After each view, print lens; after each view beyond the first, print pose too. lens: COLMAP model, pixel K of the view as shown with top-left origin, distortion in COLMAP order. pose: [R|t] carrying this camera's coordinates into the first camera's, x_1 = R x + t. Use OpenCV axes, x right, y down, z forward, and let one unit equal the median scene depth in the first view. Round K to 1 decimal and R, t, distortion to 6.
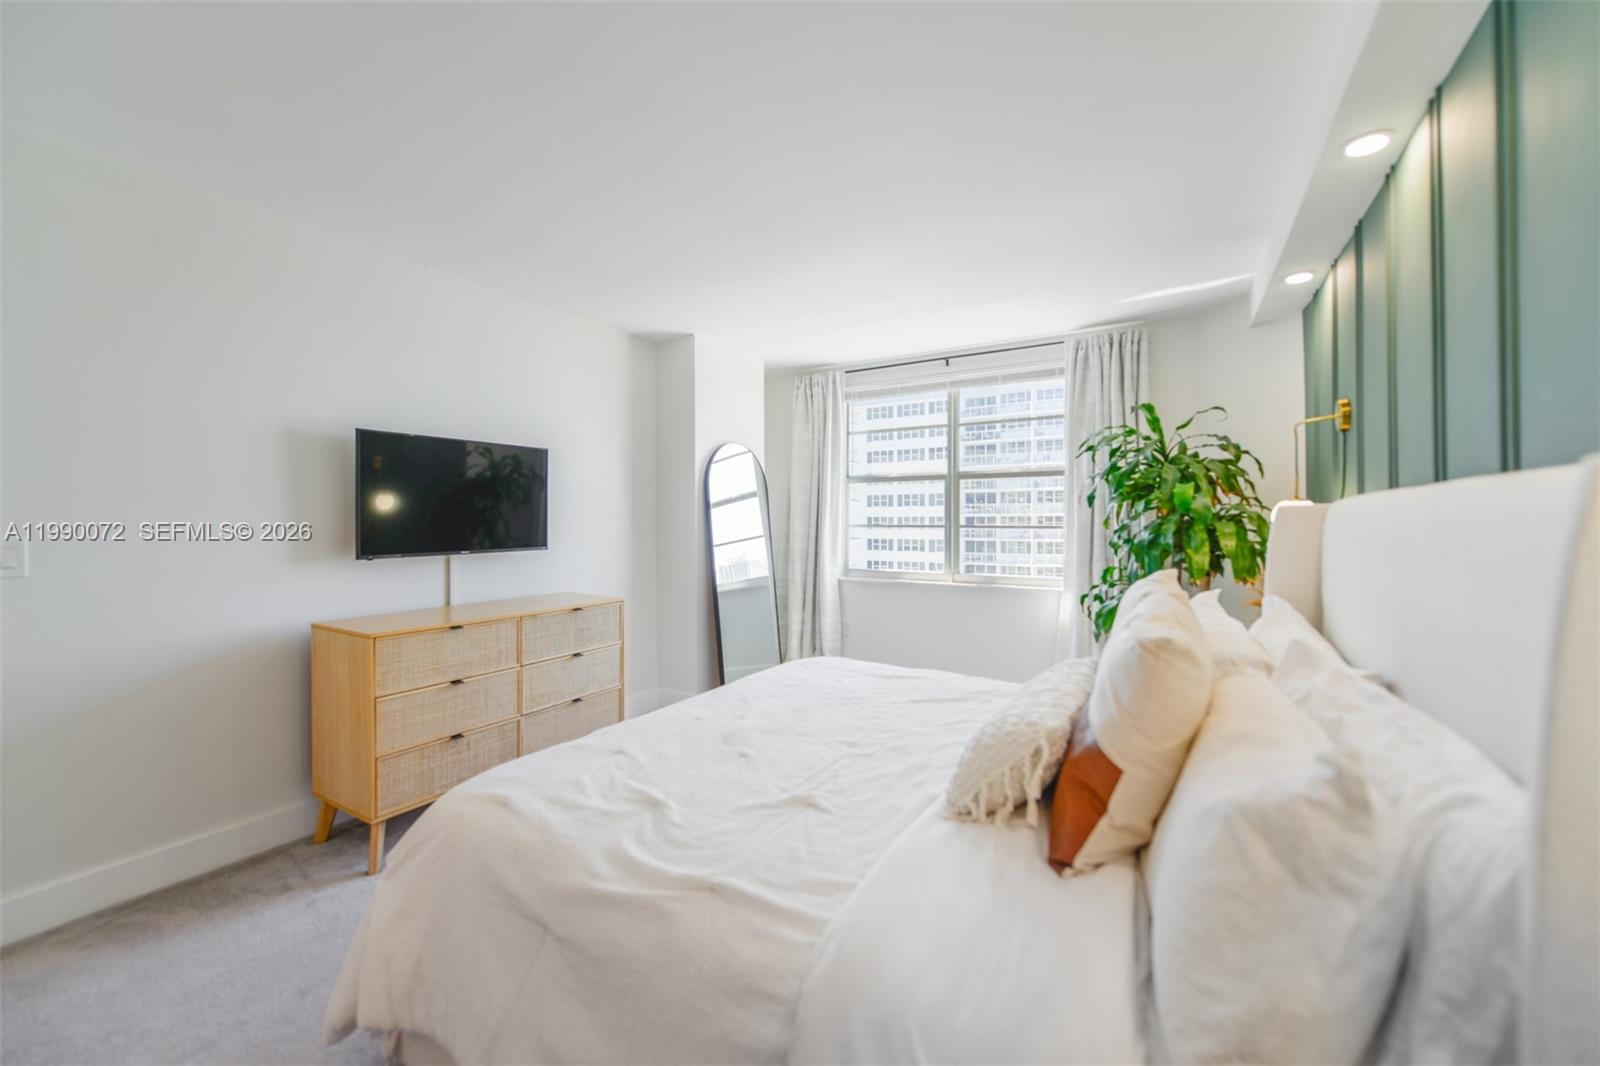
lens RADIAL K [[637.2, 0, 792.0], [0, 637.2, 523.4], [0, 0, 1]] dist [0.002245, 0.000061]
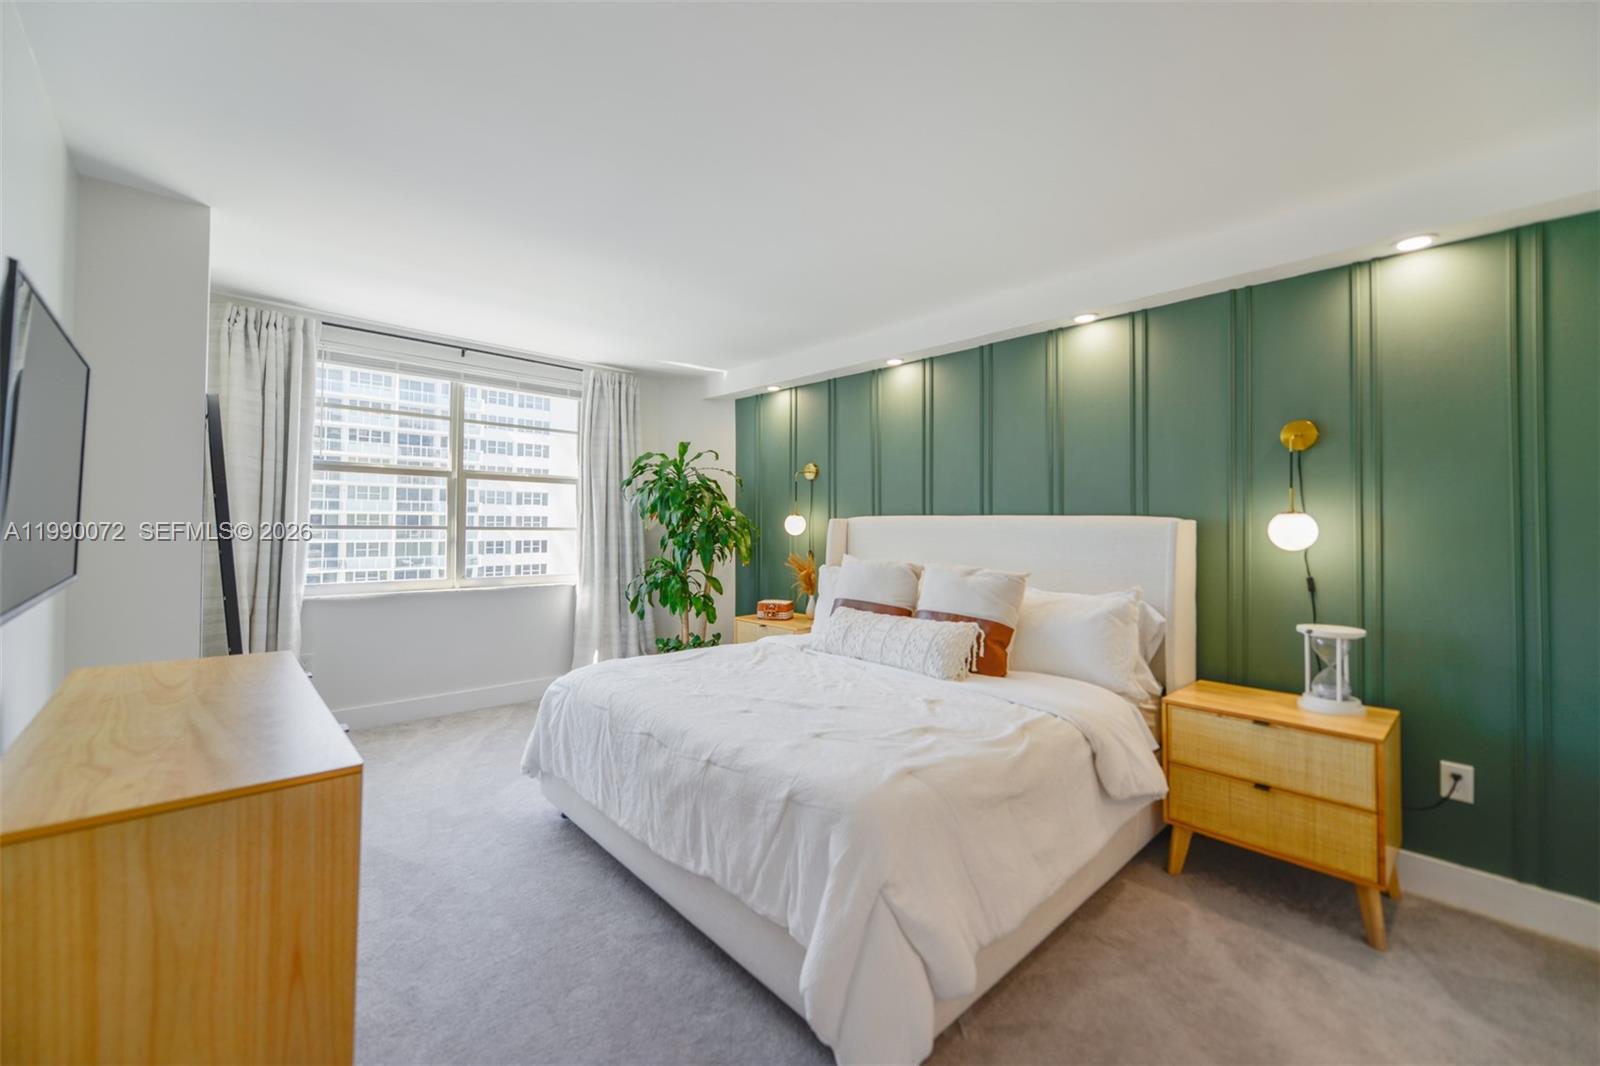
lens RADIAL K [[627.7, 0, 791.7], [0, 627.7, 511.3], [0, 0, 1]] dist [0.000581, -0.000155]
pose [[0.278437, 0.024969, 0.960130, -0.629162], [-0.009787, 0.999684, -0.023160, -0.002800], [-0.960405, -0.002948, 0.278594, 0.345250]]
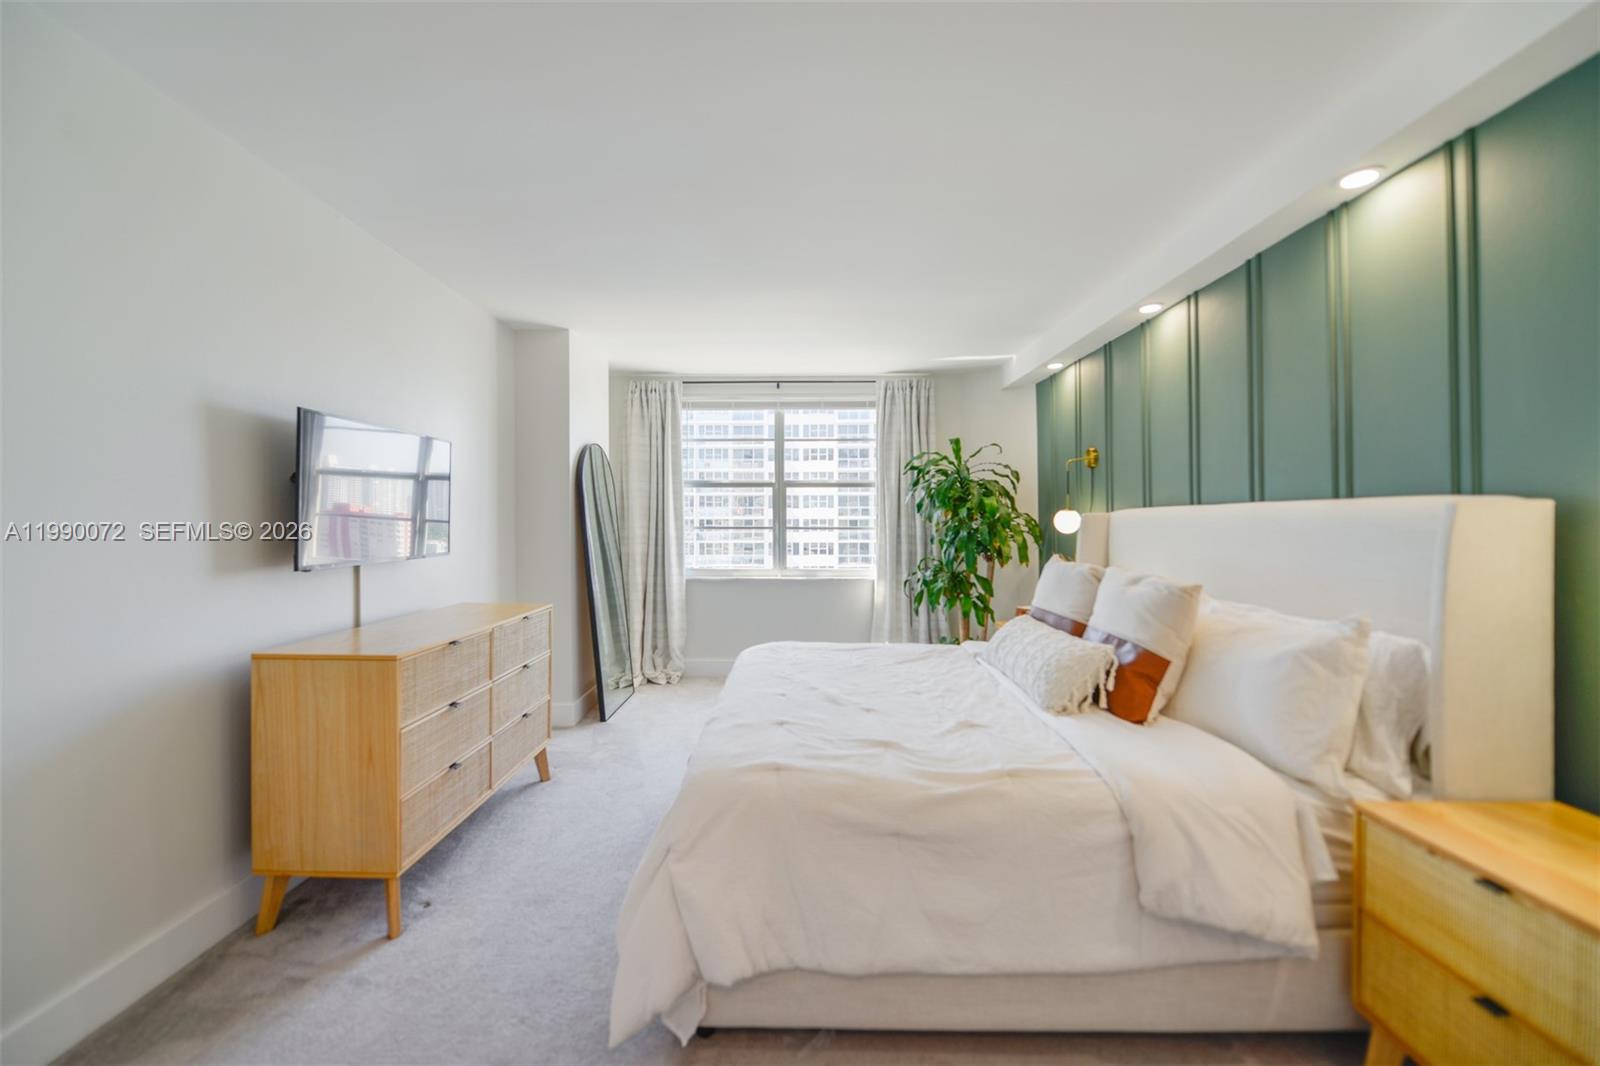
lens RADIAL K [[633.5, 0, 796.4], [0, 633.5, 527.1], [0, 0, 1]] dist [-0.001448, -0.002644]
pose [[0.860514, -0.002761, 0.509420, -0.387646], [0.002166, 0.999996, 0.001762, 0.001328], [-0.509422, -0.000413, 0.860516, 0.000662]]
